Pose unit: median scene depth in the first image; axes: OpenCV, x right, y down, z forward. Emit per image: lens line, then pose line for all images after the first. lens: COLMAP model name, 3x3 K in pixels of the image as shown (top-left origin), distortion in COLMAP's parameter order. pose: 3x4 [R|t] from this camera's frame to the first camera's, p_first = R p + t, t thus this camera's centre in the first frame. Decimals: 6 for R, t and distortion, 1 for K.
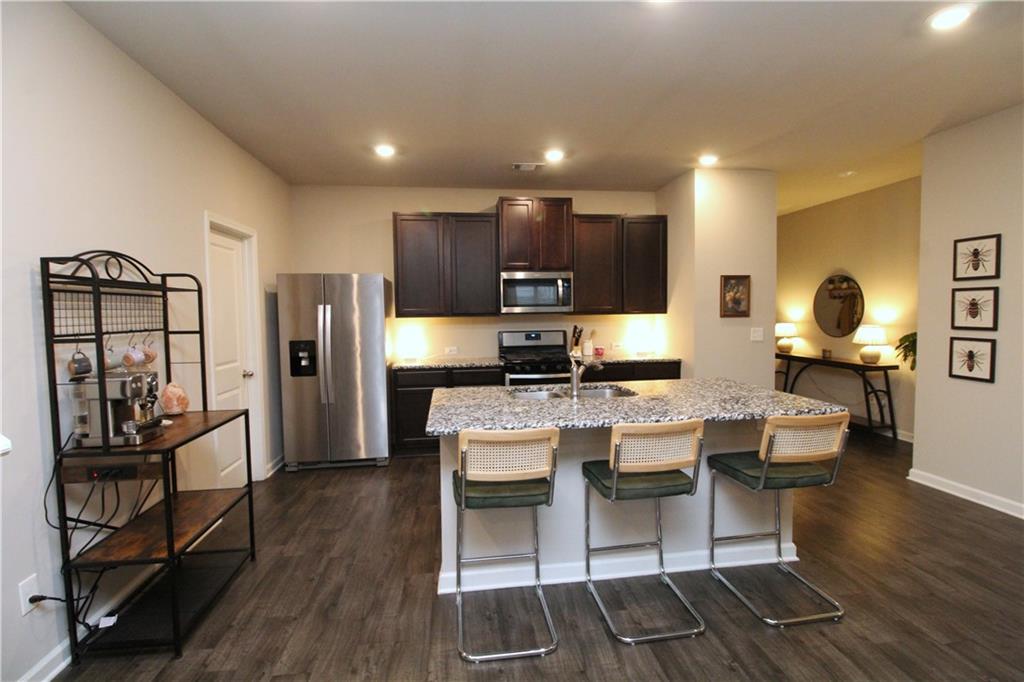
lens RADIAL K [[474.8, 0, 511.2], [0, 474.8, 336.7], [0, 0, 1]] dist [-0.003913, -0.009574]
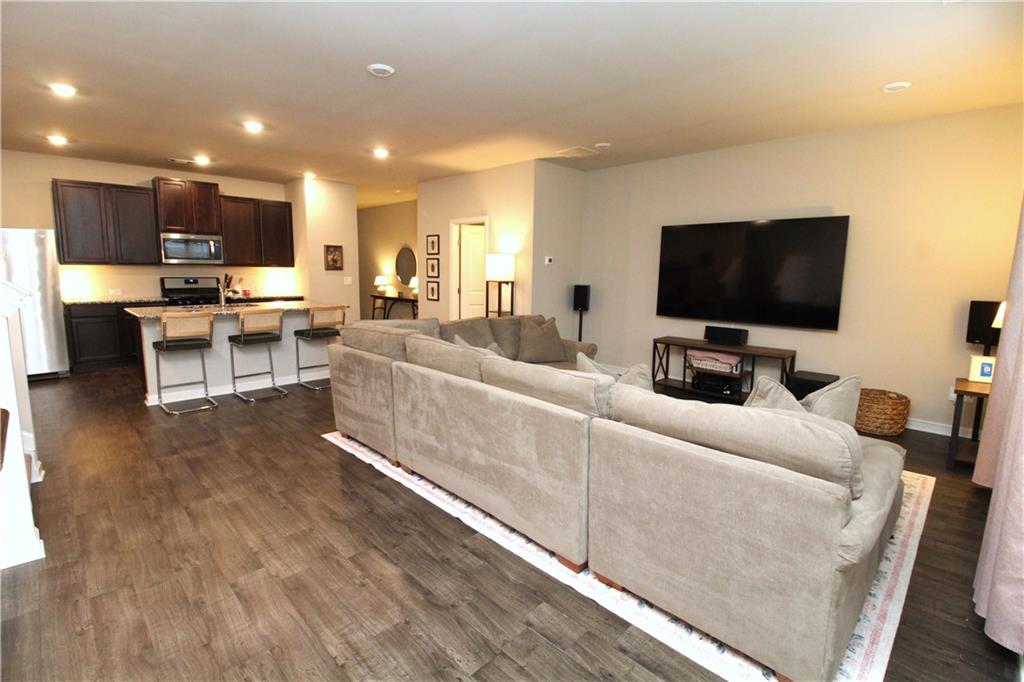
lens RADIAL K [[474.8, 0, 516.6], [0, 474.8, 333.4], [0, 0, 1]] dist [-0.003913, -0.009574]
pose [[0.787874, -0.055951, 0.613290, -0.063639], [0.007328, 0.996646, 0.081511, 0.047323], [-0.615794, -0.059726, 0.785641, -0.704972]]
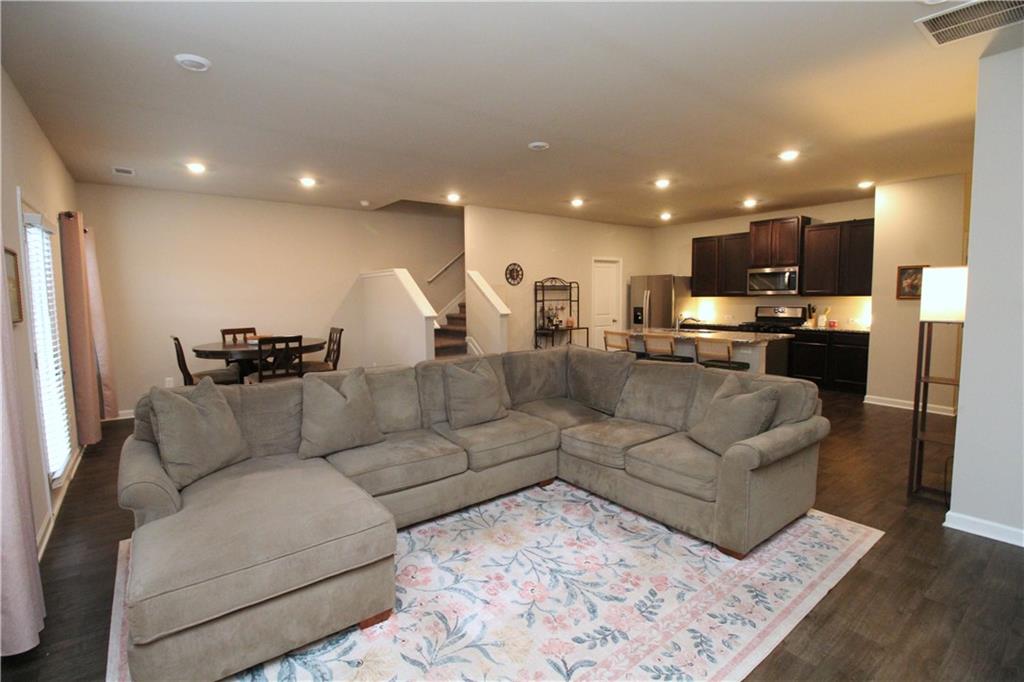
lens RADIAL K [[474.8, 0, 506.1], [0, 474.8, 338.3], [0, 0, 1]] dist [-0.003913, -0.009574]
pose [[0.492115, 0.085950, -0.866277, 0.976968], [-0.042270, 0.996299, 0.074838, 0.011356], [0.869503, -0.000211, 0.493927, -0.501102]]
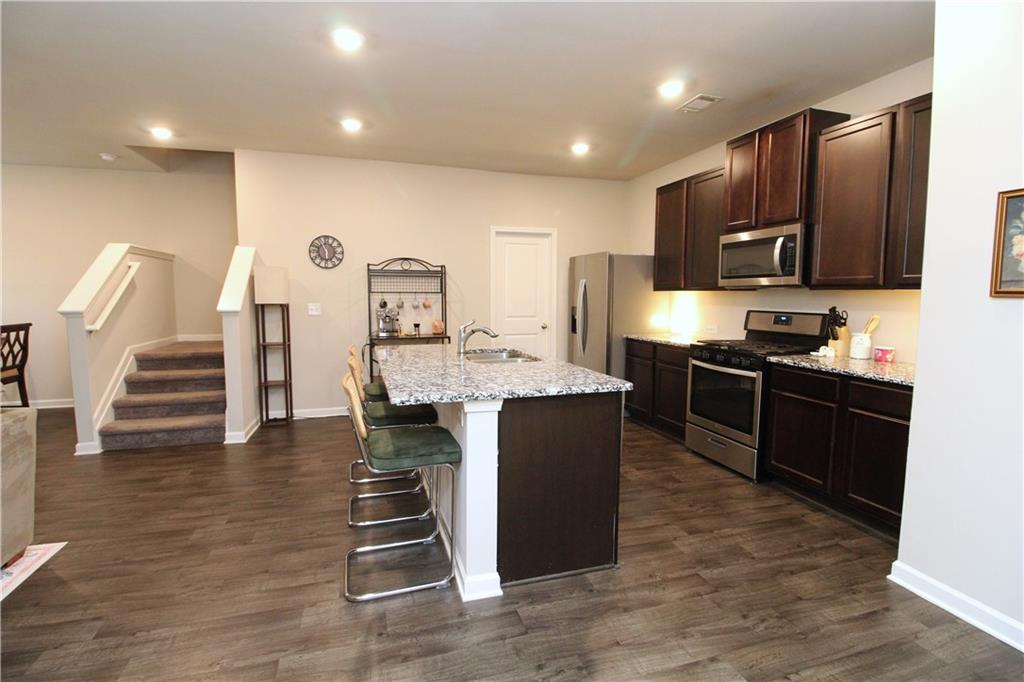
lens RADIAL K [[475.2, 0, 512.1], [0, 475.2, 341.8], [0, 0, 1]] dist [-0.012081, 0.000106]
pose [[0.177967, 0.113531, -0.977465, 0.726487], [-0.057914, 0.992809, 0.104769, -0.020099], [0.982331, 0.037964, 0.183262, 0.499539]]
